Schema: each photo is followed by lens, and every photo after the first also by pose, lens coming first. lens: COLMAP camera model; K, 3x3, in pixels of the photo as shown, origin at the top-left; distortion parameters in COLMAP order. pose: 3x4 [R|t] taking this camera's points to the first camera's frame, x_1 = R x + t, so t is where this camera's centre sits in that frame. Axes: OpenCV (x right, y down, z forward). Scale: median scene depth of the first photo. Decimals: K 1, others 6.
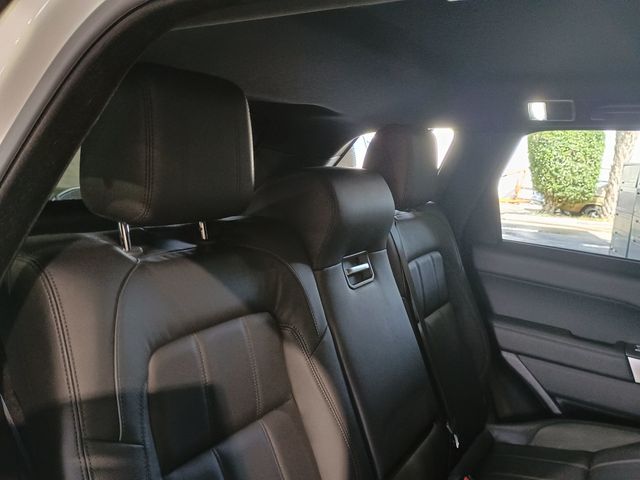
lens RADIAL K [[558.1, 0, 327.3], [0, 558.1, 239.9], [0, 0, 1]] dist [0.064129, -0.068944]
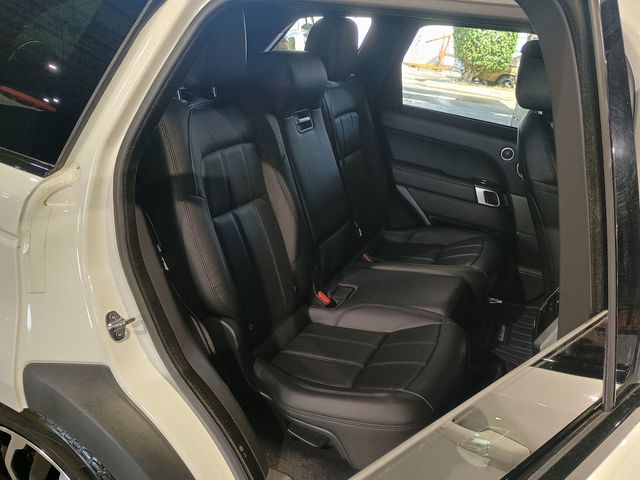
lens RADIAL K [[558.1, 0, 327.3], [0, 558.1, 239.9], [0, 0, 1]] dist [0.064129, -0.068944]
pose [[0.990491, 0.000670, 0.137577, -0.067727], [-0.033403, 0.971237, 0.235760, 0.004210], [-0.133462, -0.238114, 0.962024, -0.428915]]
